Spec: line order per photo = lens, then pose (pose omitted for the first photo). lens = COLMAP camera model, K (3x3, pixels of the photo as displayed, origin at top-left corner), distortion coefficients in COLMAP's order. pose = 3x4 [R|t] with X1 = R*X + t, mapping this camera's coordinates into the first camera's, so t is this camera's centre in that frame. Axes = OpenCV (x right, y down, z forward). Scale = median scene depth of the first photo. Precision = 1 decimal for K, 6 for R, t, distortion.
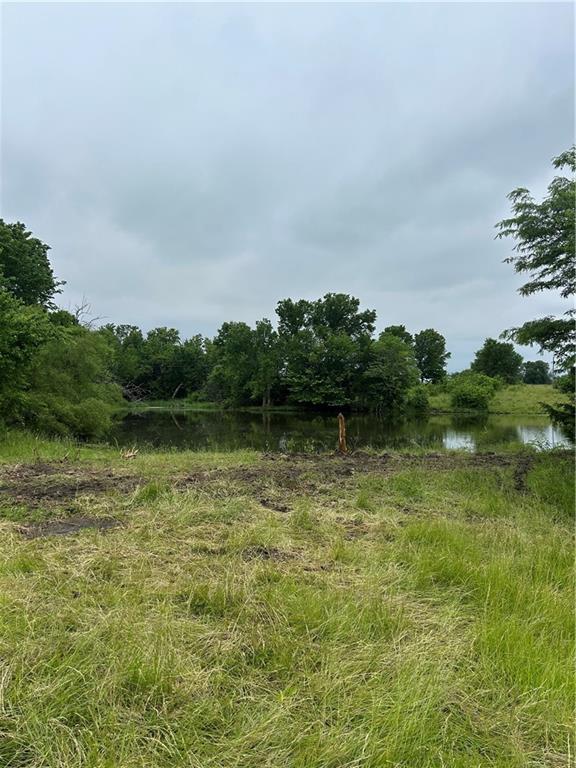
lens RADIAL K [[575.1, 0, 288.0], [0, 575.1, 384.0], [0, 0, 1]] dist [0.083160, -0.002436]
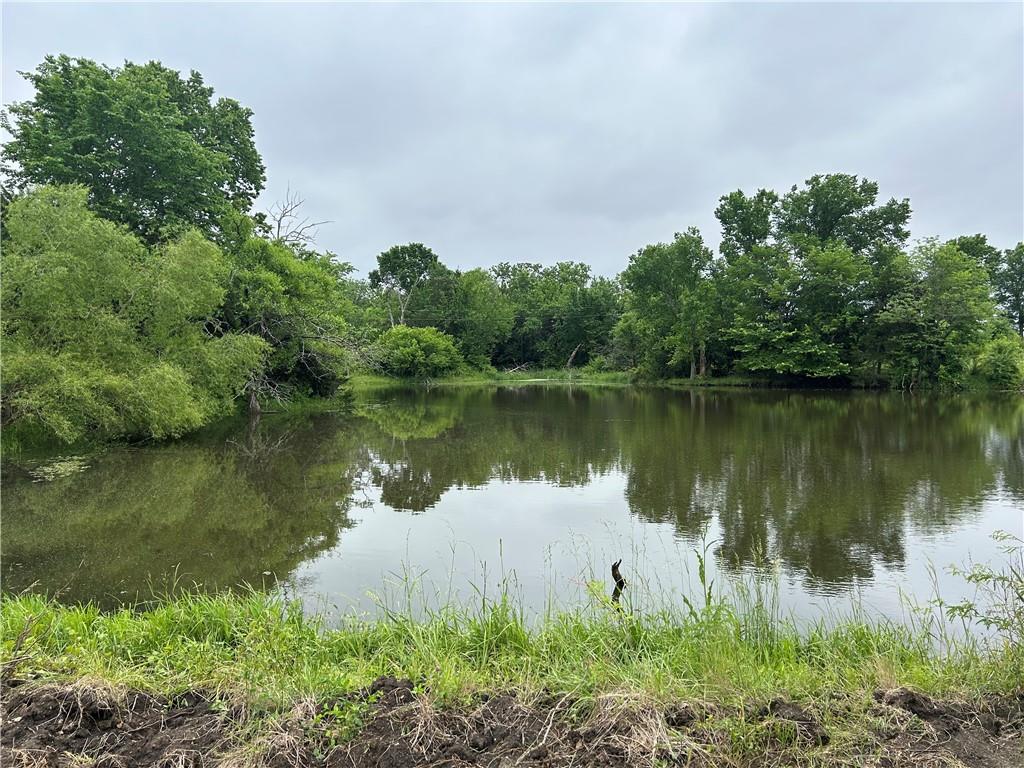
lens RADIAL K [[785.6, 0, 484.8], [0, 785.6, 384.6], [0, 0, 1]] dist [-0.004402, -0.005009]
pose [[0.925343, 0.003812, -0.379113, 0.063445], [0.012801, 0.999065, 0.041289, 0.009267], [0.378916, -0.043060, 0.924429, 0.168481]]
